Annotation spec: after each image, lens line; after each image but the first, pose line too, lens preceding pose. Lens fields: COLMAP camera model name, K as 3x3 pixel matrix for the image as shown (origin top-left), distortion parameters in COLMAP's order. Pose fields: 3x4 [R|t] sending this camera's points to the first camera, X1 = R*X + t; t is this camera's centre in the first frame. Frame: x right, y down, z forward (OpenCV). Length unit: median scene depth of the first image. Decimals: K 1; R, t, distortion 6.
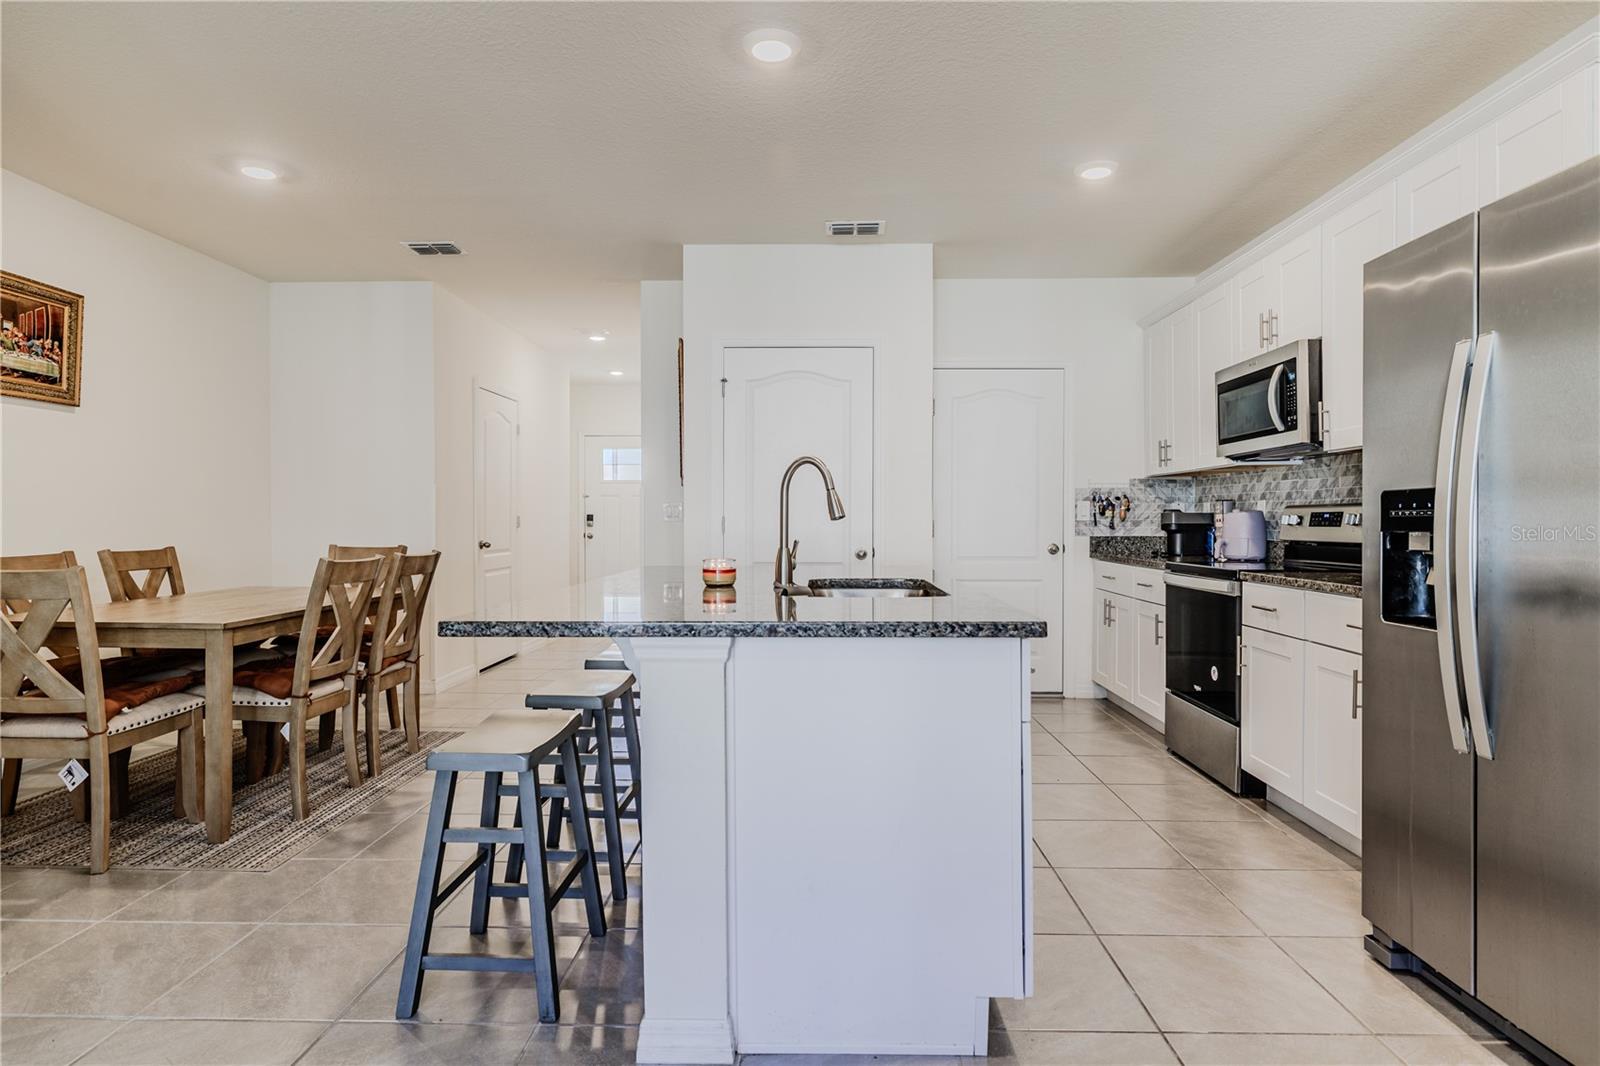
lens RADIAL K [[876.5, 0, 799.9], [0, 876.5, 529.2], [0, 0, 1]] dist [-0.002681, -0.000372]
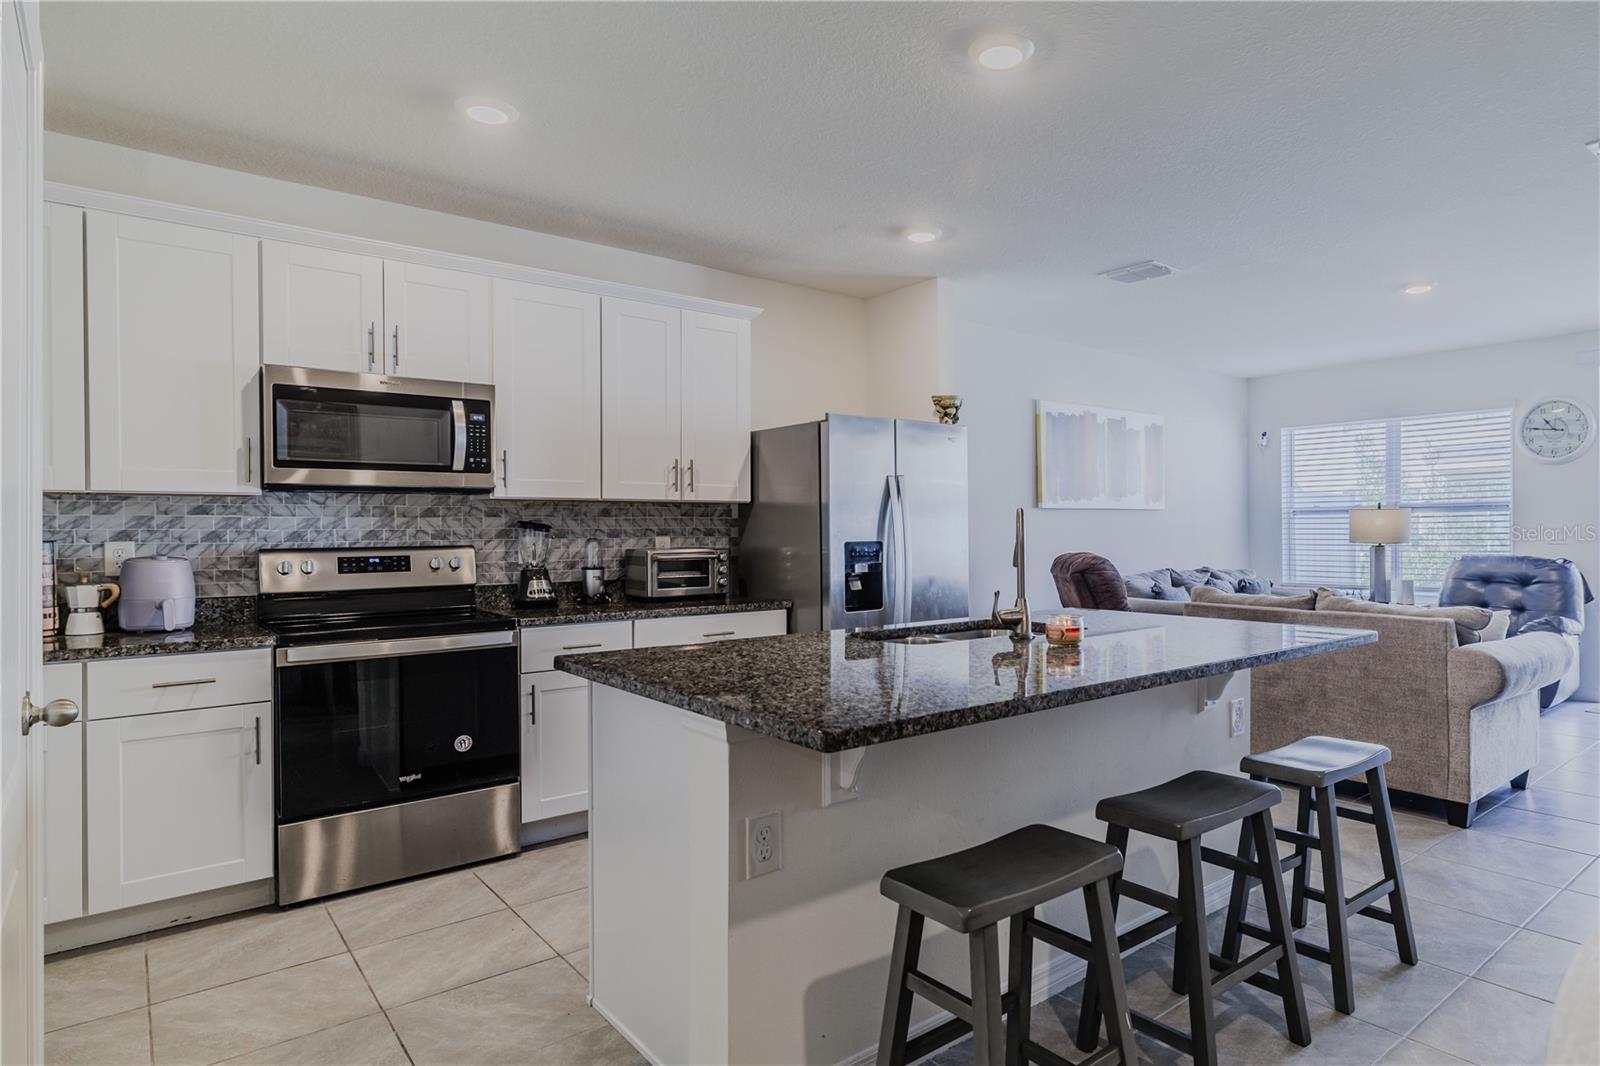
lens RADIAL K [[902.7, 0, 904.1], [0, 902.7, 531.5], [0, 0, 1]] dist [-0.005563, 0.001414]
pose [[-0.674168, 0.005213, 0.738559, -0.457297], [0.016143, 0.999840, 0.007679, -0.043316], [-0.738401, 0.017099, -0.674145, 1.210572]]
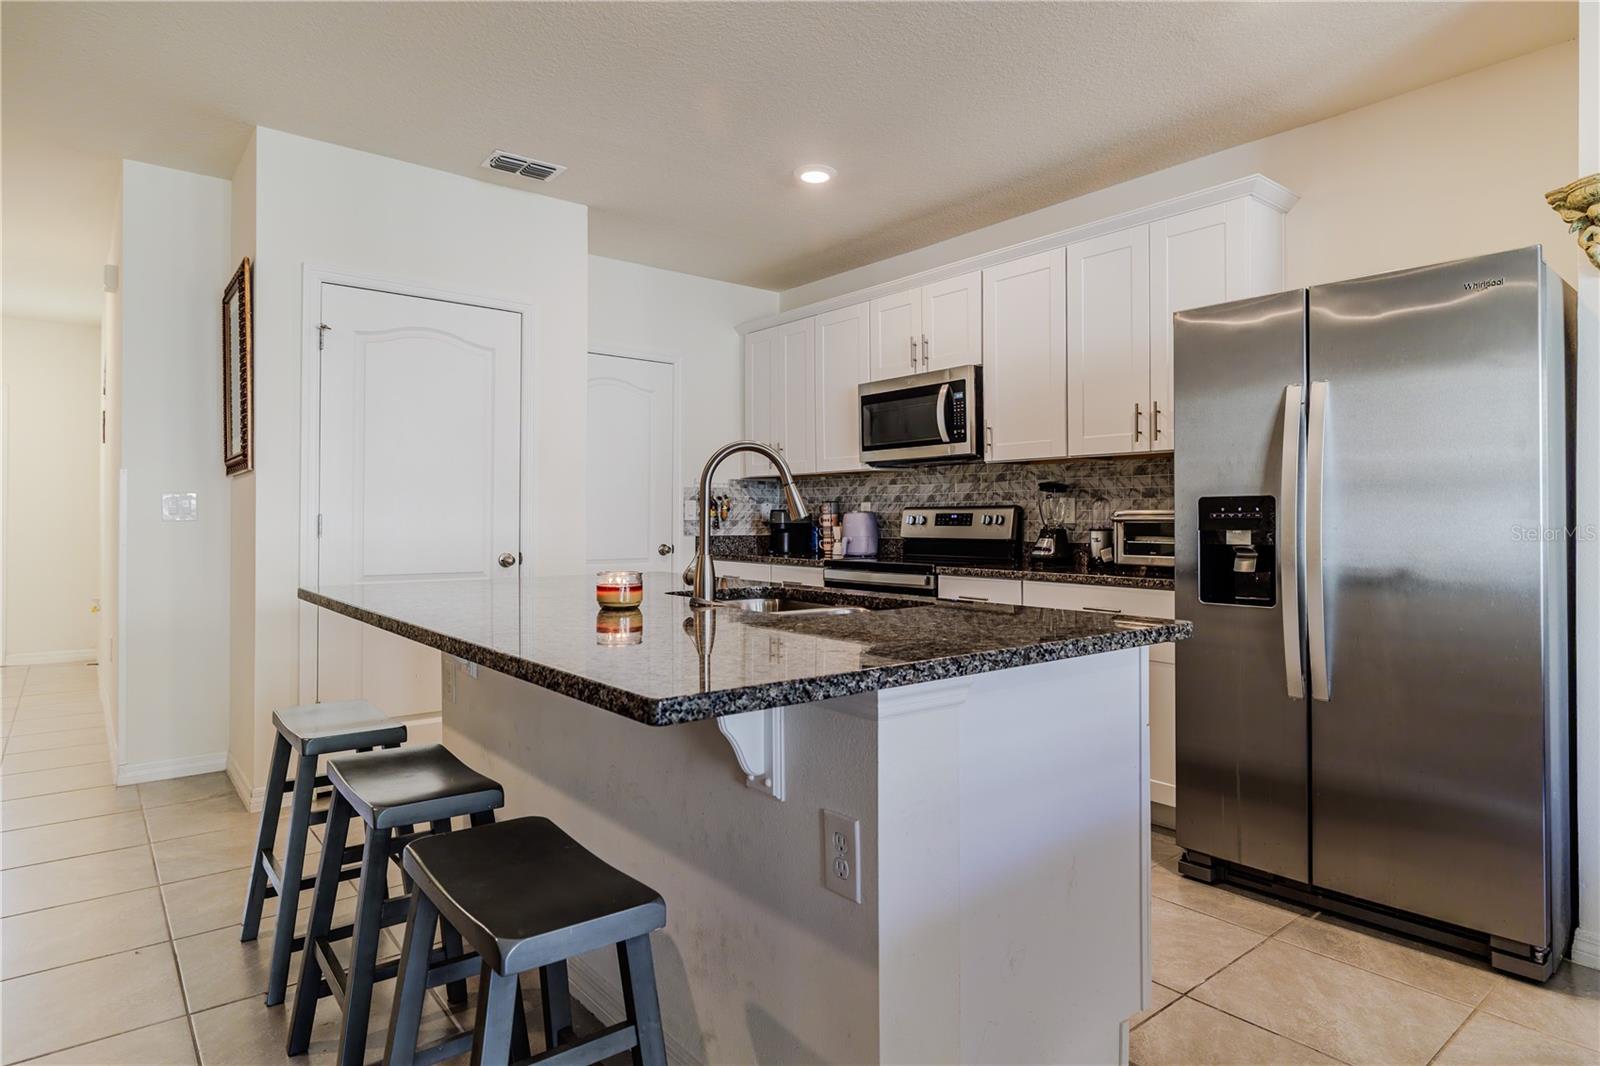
lens RADIAL K [[885.4, 0, 804.4], [0, 885.4, 513.8], [0, 0, 1]] dist [-0.002944, -0.000519]
pose [[0.759662, 0.006335, 0.650287, -0.318147], [0.004357, 0.999881, -0.014831, -0.002280], [-0.650303, 0.014100, 0.759544, 0.227146]]
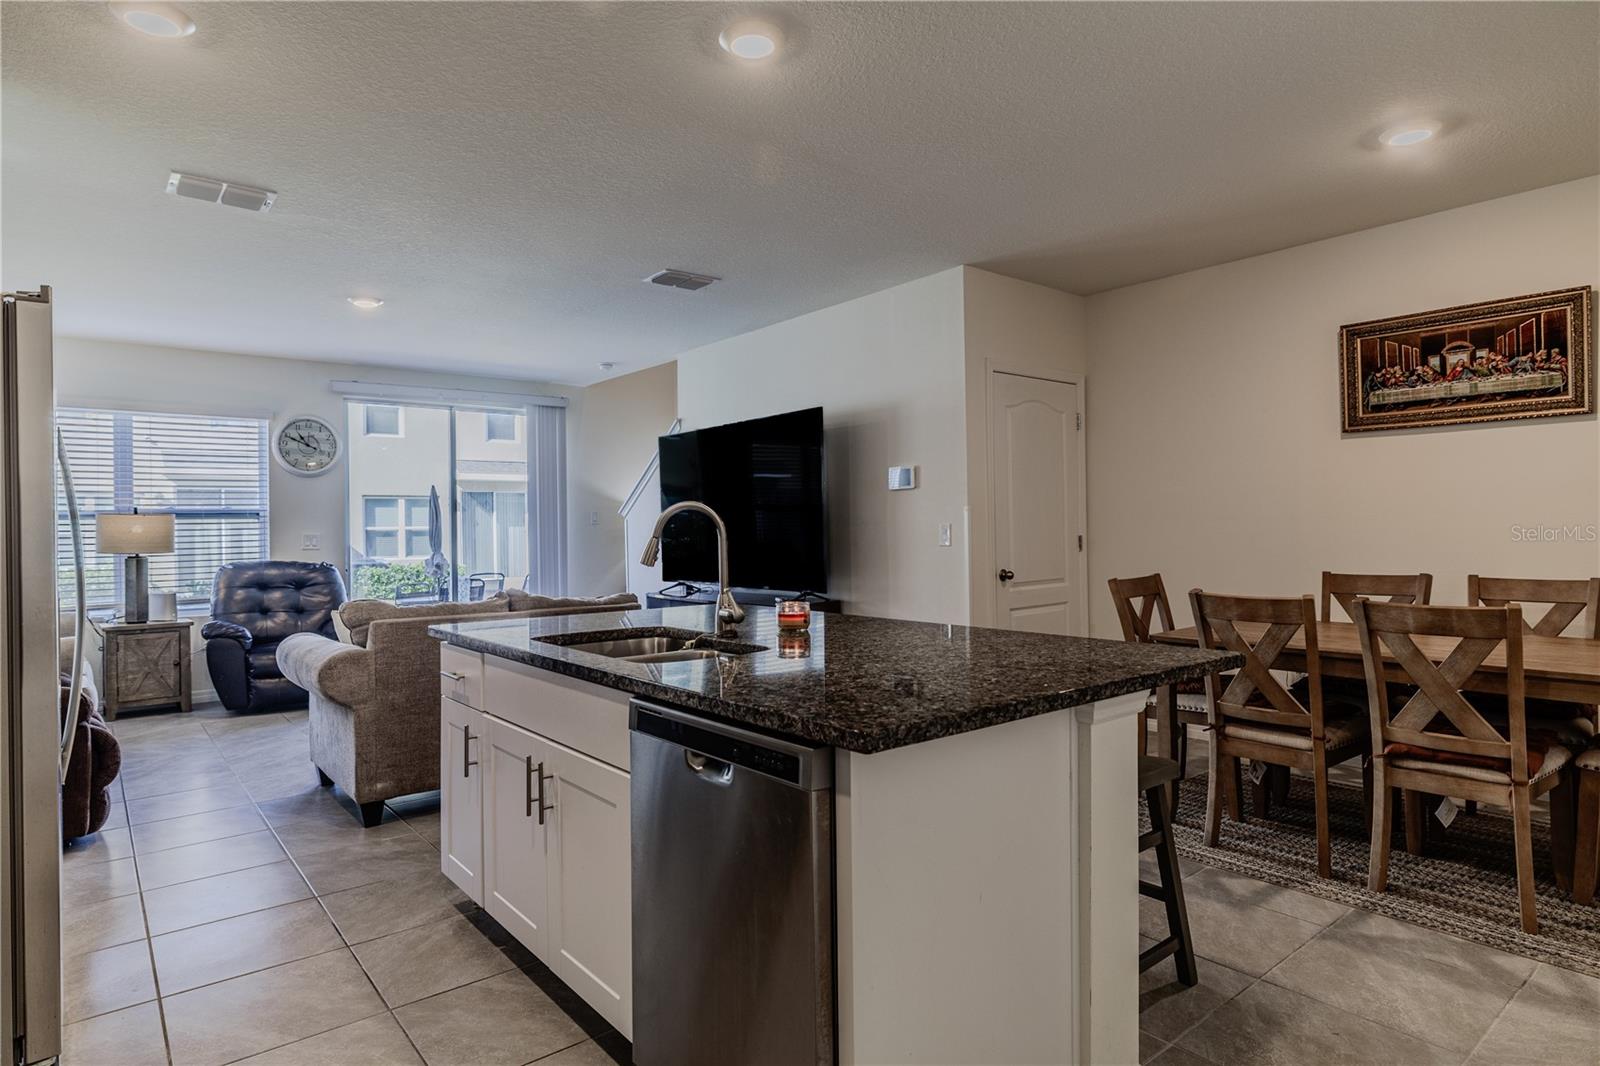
lens RADIAL K [[889.4, 0, 800.0], [0, 889.4, 533.0], [0, 0, 1]] dist [0.001218, 0.000118]
pose [[-0.759569, 0.015109, -0.650251, 0.375076], [0.007471, 0.999867, 0.014506, -0.040670], [0.650383, 0.006160, -0.759581, 1.221854]]
